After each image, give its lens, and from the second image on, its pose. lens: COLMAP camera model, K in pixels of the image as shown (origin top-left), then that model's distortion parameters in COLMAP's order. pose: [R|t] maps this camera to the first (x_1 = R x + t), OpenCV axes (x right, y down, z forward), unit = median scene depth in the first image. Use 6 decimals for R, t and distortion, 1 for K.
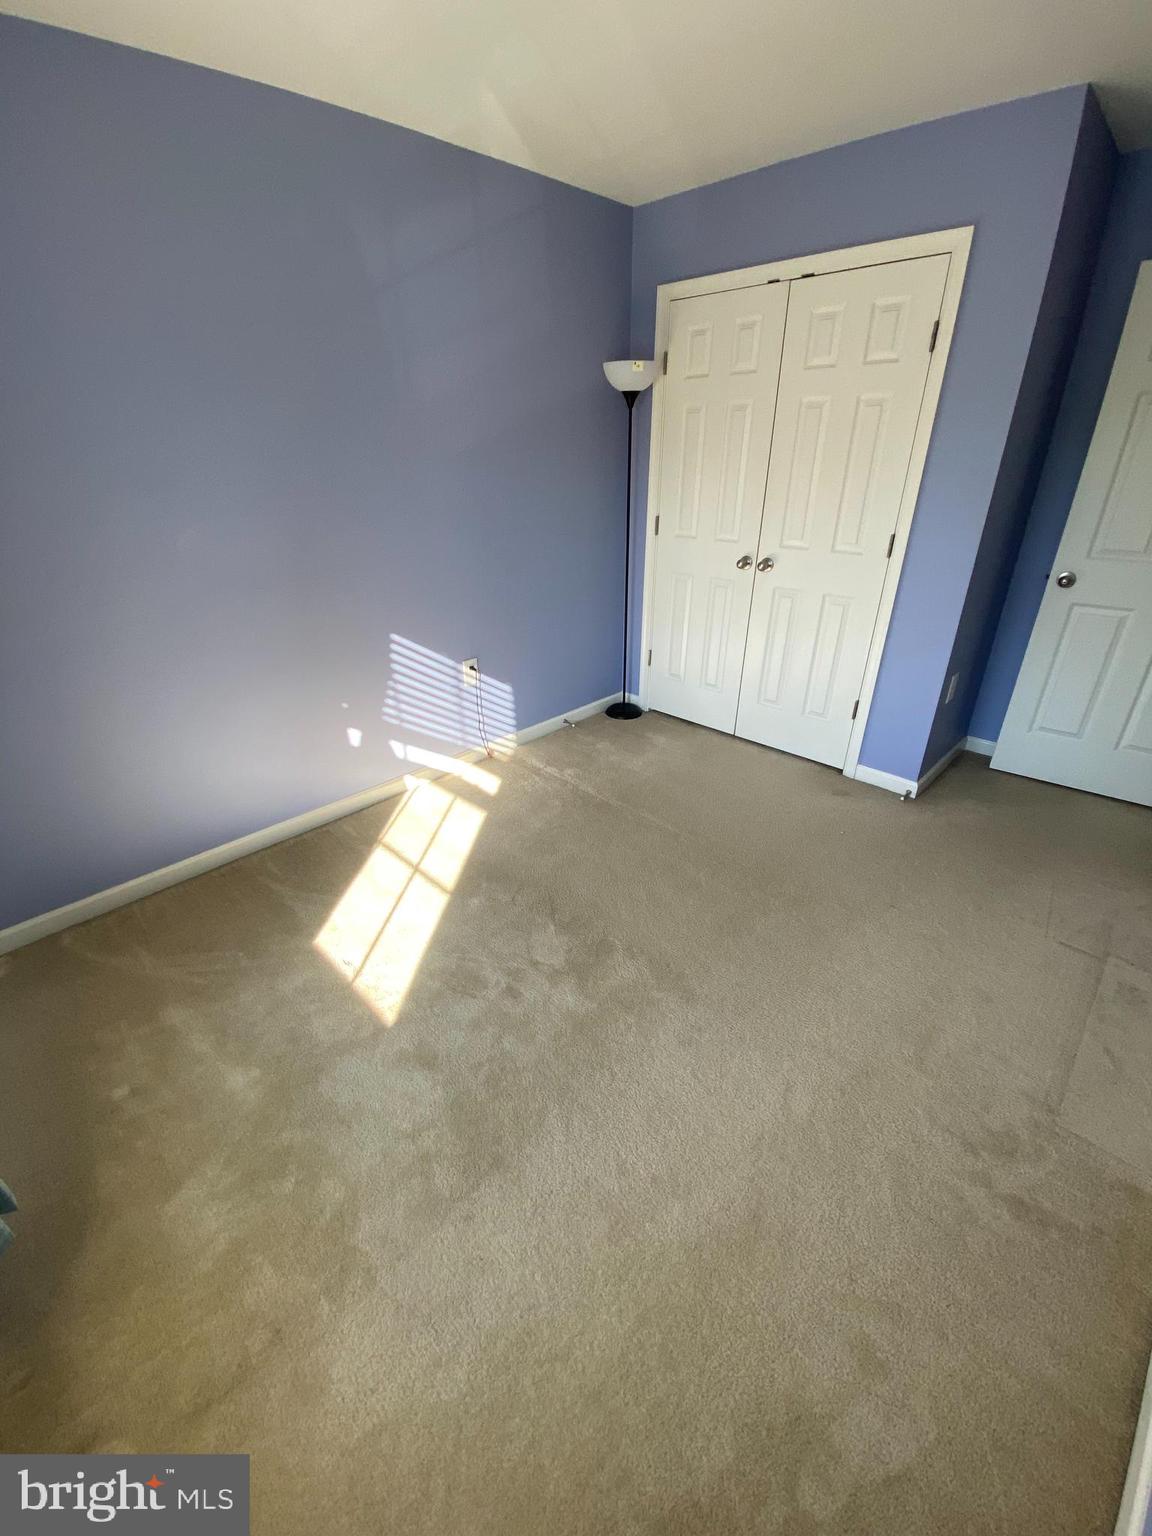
lens RADIAL K [[627.5, 0, 576.0], [0, 627.5, 768.0], [0, 0, 1]] dist [0.014924, -0.000115]
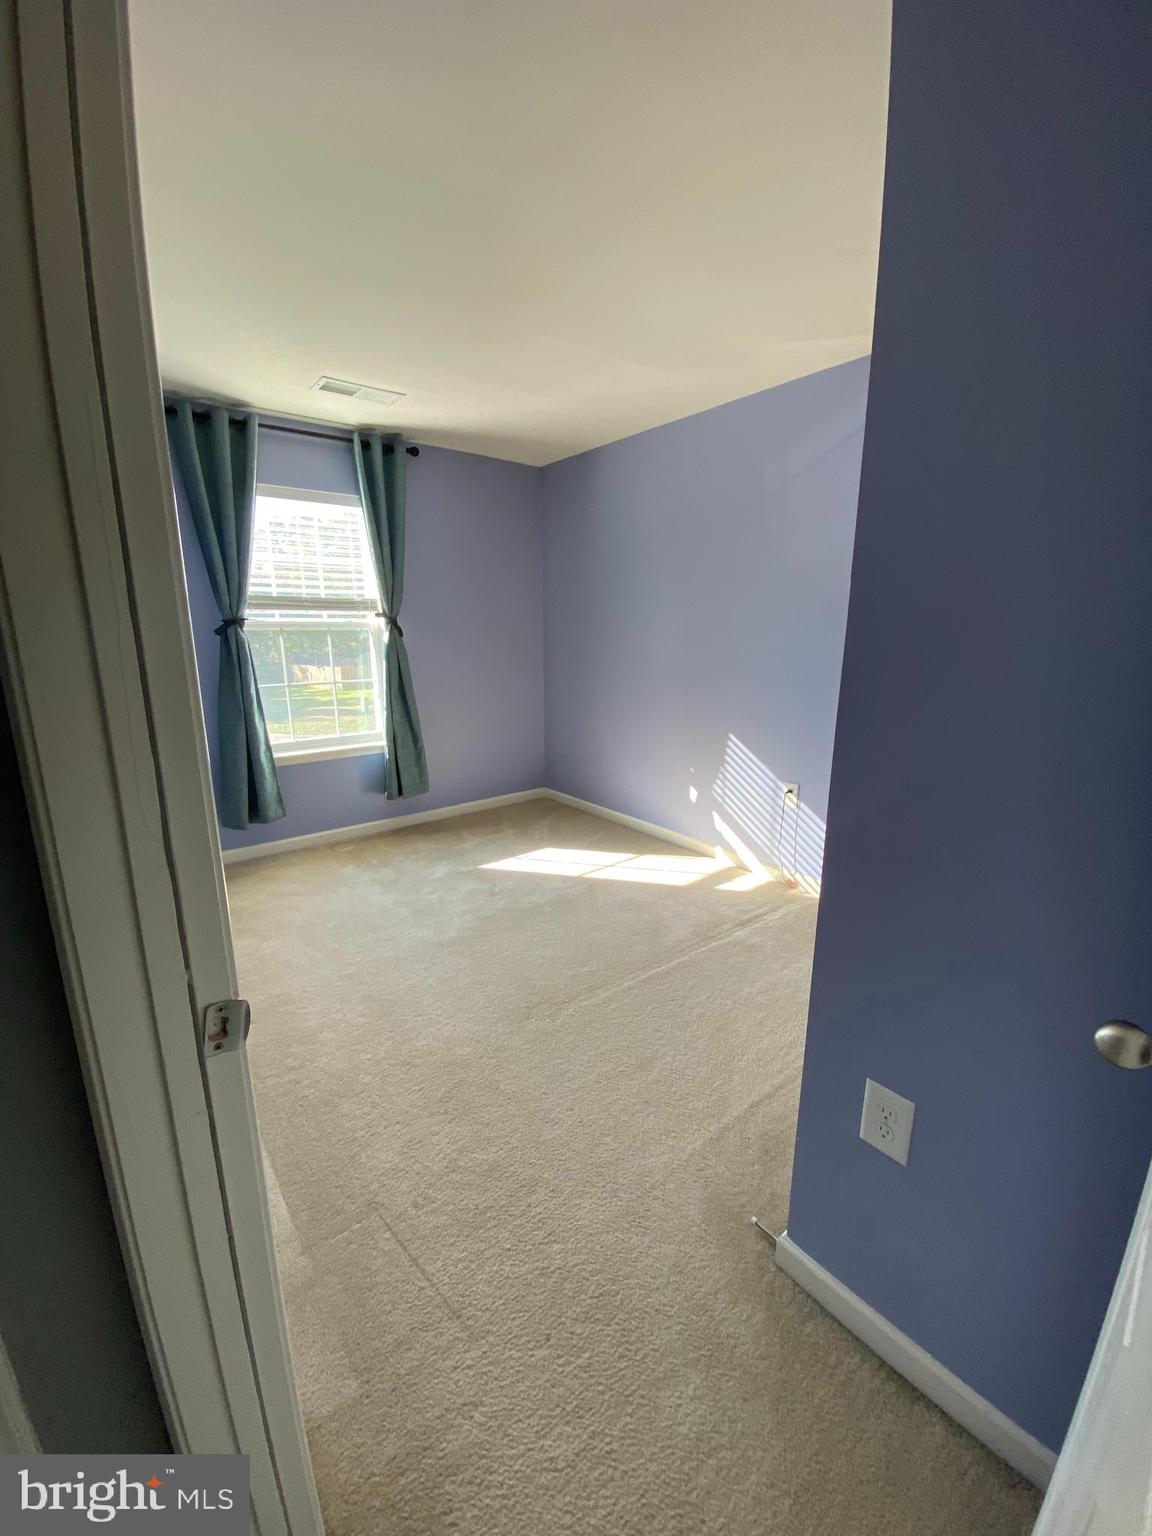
lens RADIAL K [[627.5, 0, 576.0], [0, 627.5, 768.0], [0, 0, 1]] dist [0.014924, -0.000115]
pose [[-0.117823, 0.224524, -0.967319, 0.994471], [-0.458414, 0.851804, 0.253548, -0.328065], [0.880894, 0.473307, 0.002563, 0.732424]]
